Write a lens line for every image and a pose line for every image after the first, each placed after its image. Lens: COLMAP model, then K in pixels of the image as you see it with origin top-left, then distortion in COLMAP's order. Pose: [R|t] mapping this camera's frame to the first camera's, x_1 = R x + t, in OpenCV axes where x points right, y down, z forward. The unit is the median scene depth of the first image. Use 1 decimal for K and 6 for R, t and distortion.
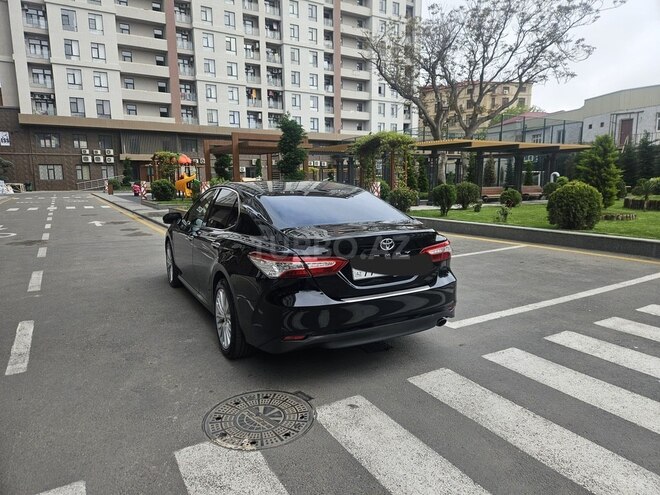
lens RADIAL K [[436.1, 0, 332.0], [0, 436.1, 247.3], [0, 0, 1]] dist [0.085030, -0.072702]
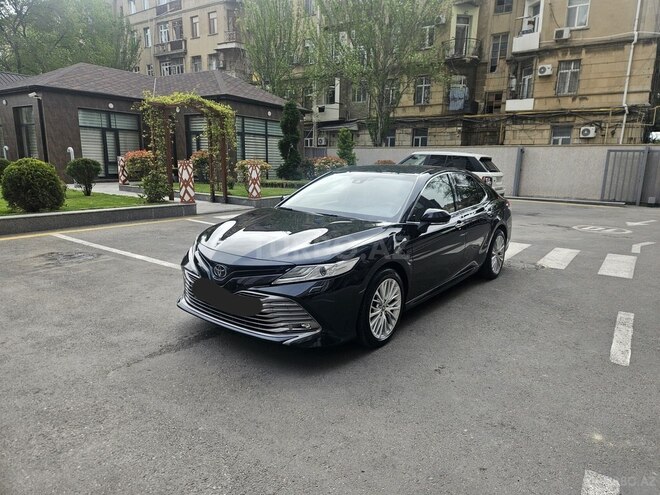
lens RADIAL K [[436.1, 0, 334.4], [0, 436.1, 250.5], [0, 0, 1]] dist [0.085030, -0.072702]
pose [[-0.409866, -0.186744, 0.892825, -0.242378], [0.119949, 0.959284, 0.255709, -0.055859], [-0.904225, 0.211900, -0.370778, 0.361079]]
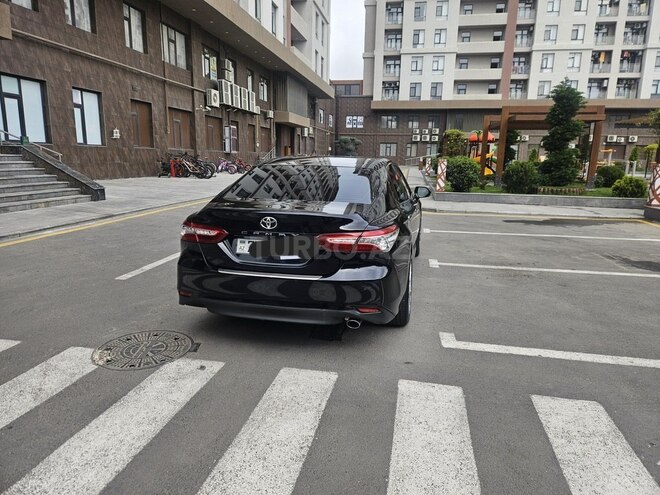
lens RADIAL K [[436.1, 0, 333.5], [0, 436.1, 244.1], [0, 0, 1]] dist [0.085030, -0.072702]
pose [[0.752998, 0.153356, -0.639903, 0.123164], [-0.126995, 0.988050, 0.087352, -0.009029], [0.645652, 0.015488, 0.763475, 0.051652]]
